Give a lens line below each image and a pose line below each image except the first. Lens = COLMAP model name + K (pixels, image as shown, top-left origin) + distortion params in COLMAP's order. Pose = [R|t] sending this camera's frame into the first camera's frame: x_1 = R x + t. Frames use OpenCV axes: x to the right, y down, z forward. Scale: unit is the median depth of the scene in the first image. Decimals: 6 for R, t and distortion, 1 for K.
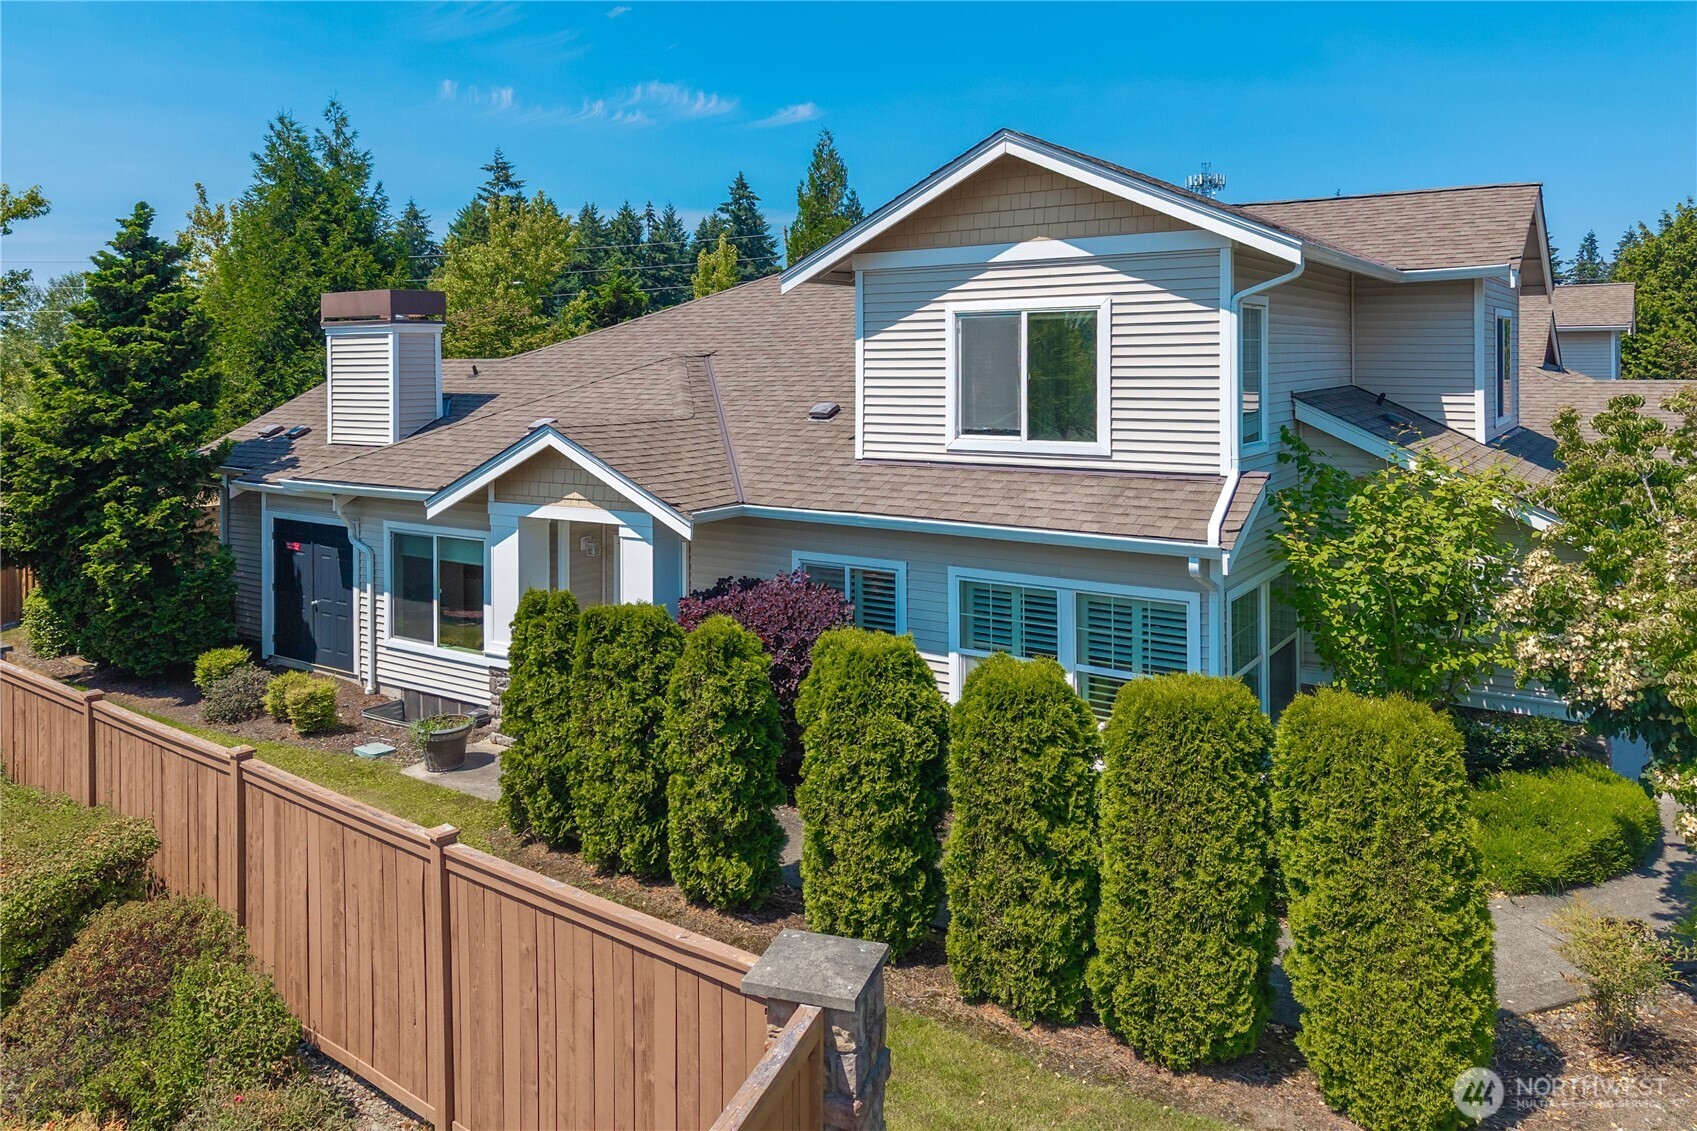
lens RADIAL K [[1164.2, 0, 849.1], [0, 1164.2, 571.2], [0, 0, 1]] dist [0.025381, -0.001090]
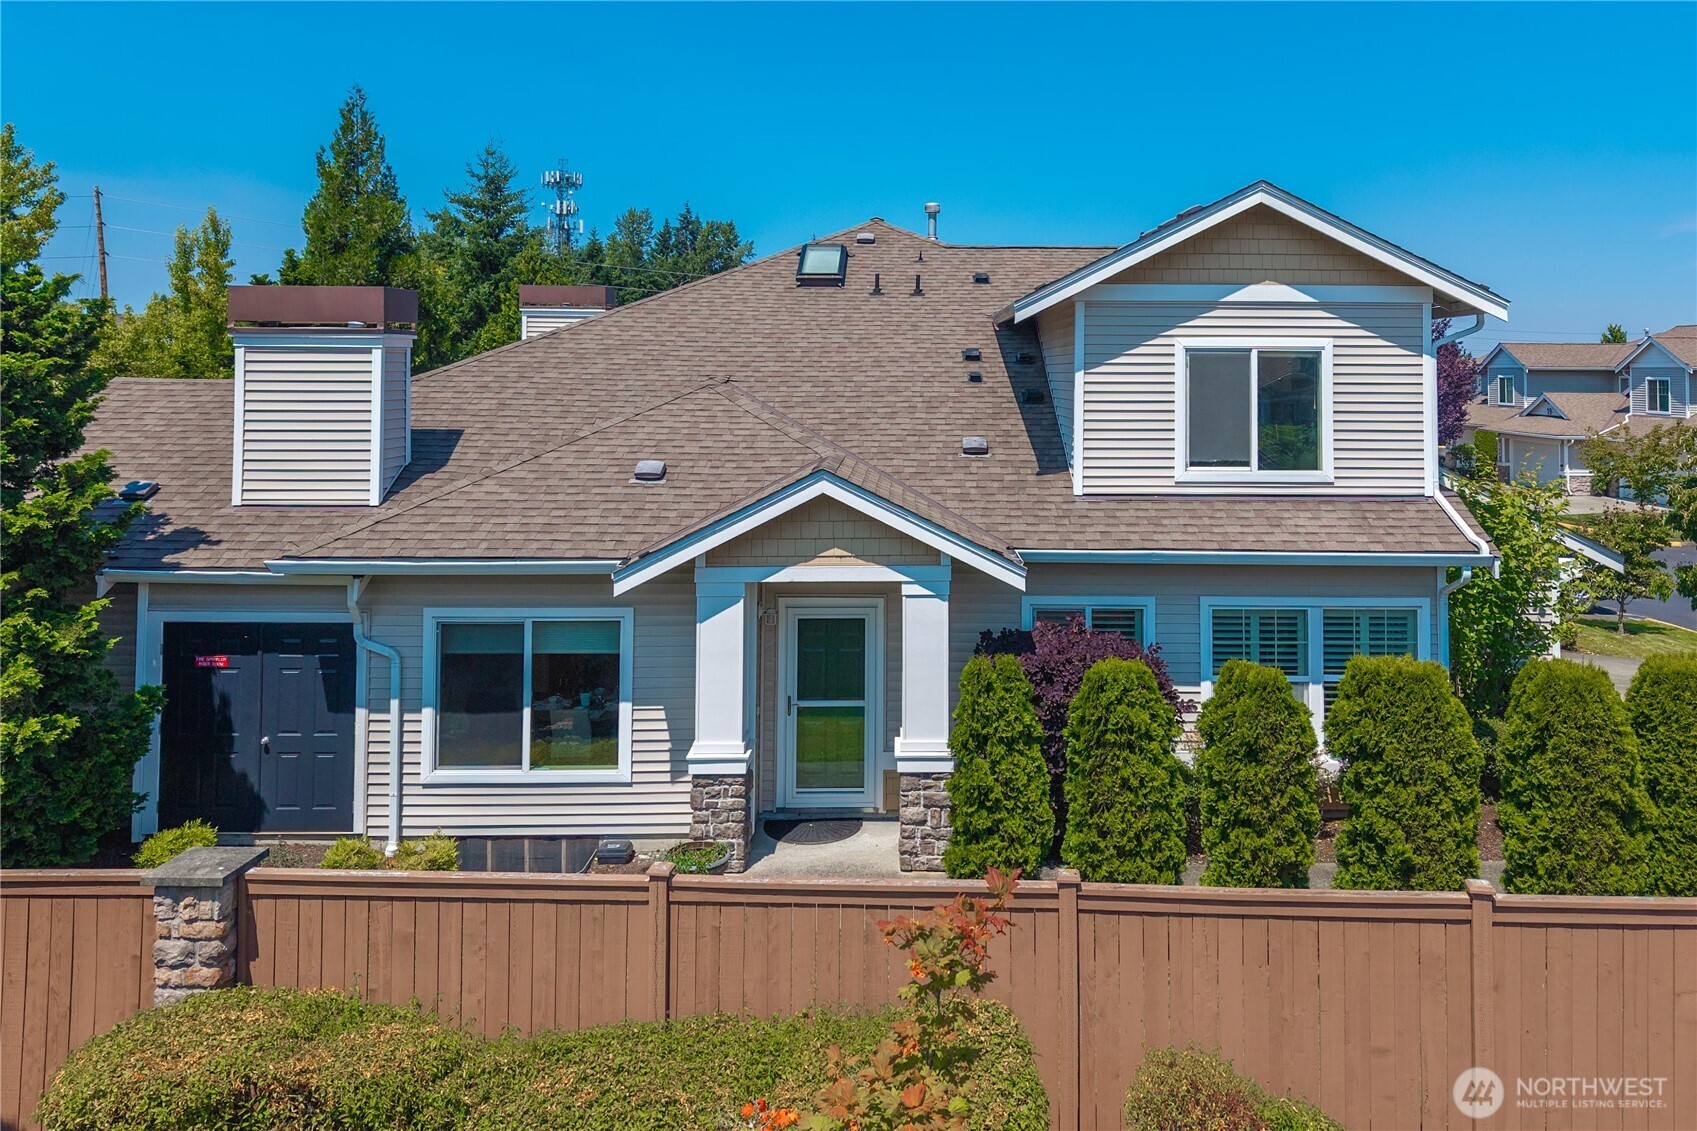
lens RADIAL K [[1340.6, 0, 848.8], [0, 1340.6, 560.3], [0, 0, 1]] dist [0.012338, 0.003634]
pose [[0.812002, -0.068531, 0.579618, -0.834972], [0.089717, 0.995936, -0.007934, -0.053658], [-0.576719, 0.058444, 0.814850, 0.222938]]
